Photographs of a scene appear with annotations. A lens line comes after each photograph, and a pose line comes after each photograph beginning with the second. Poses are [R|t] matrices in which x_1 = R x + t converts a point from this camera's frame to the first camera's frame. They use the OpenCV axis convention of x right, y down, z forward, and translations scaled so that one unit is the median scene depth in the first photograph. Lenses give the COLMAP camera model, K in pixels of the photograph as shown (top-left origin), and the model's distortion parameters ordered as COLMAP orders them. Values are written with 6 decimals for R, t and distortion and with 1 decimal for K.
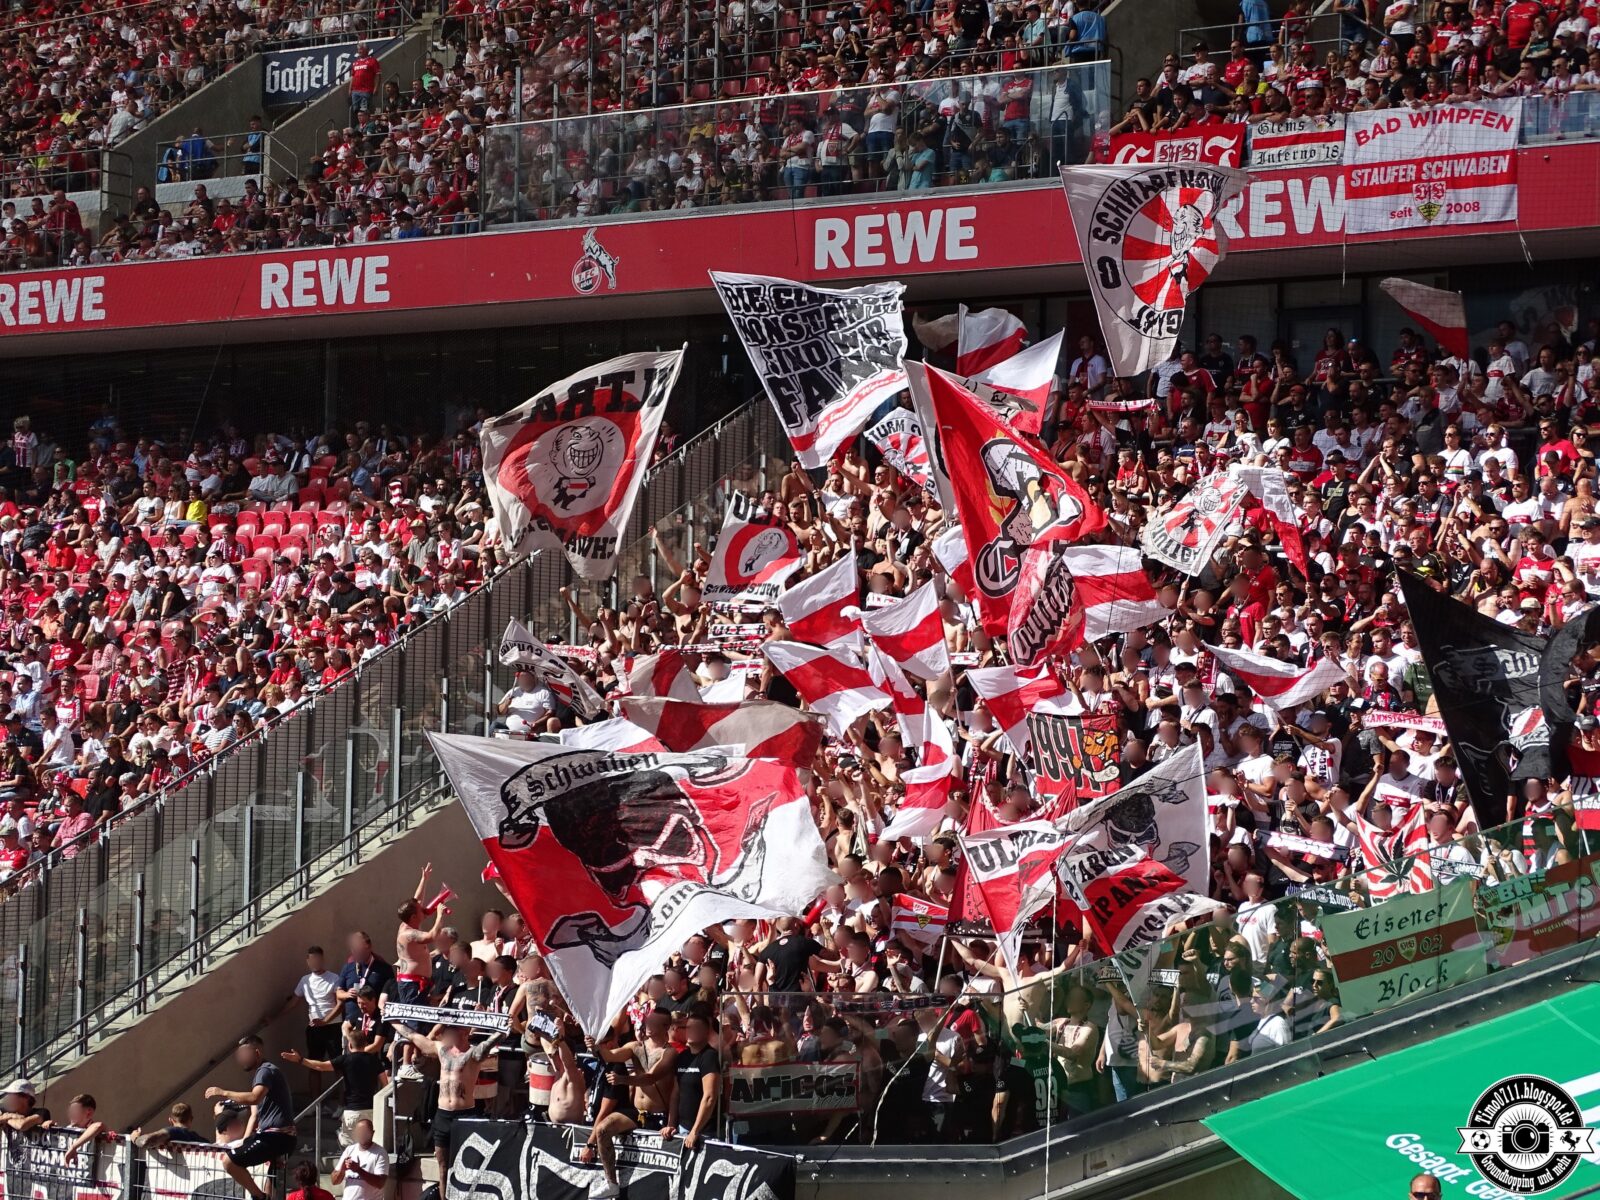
lens RADIAL K [[3456.5, 0, 803.4], [0, 3456.5, 613.9], [0, 0, 1]] dist [0.031705, -0.093683]
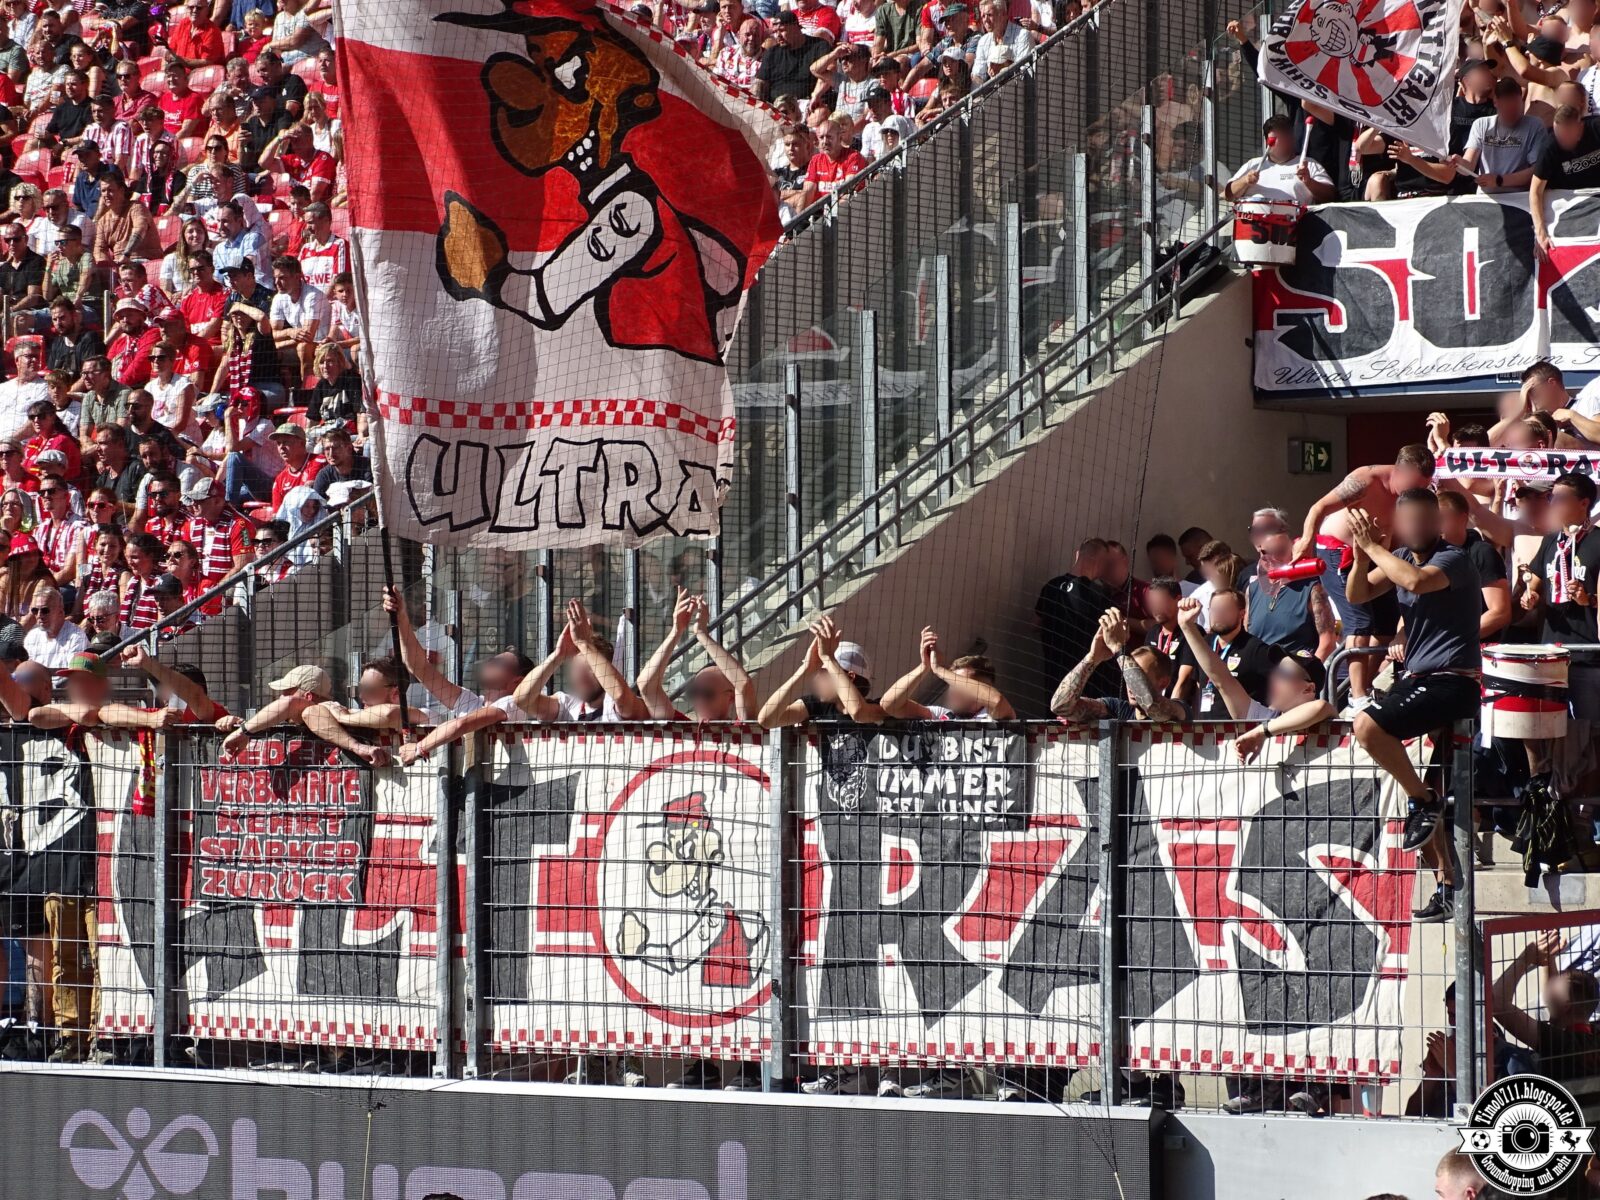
lens RADIAL K [[5729.9, 0, 800.0], [0, 5729.9, 600.0], [0, 0, 1]] dist [0.138427, -0.993862]
pose [[0.999595, -0.026015, 0.011508, -0.244738], [0.025835, 0.999546, 0.015529, 0.116005], [-0.011907, -0.015225, 0.999813, 0.143863]]
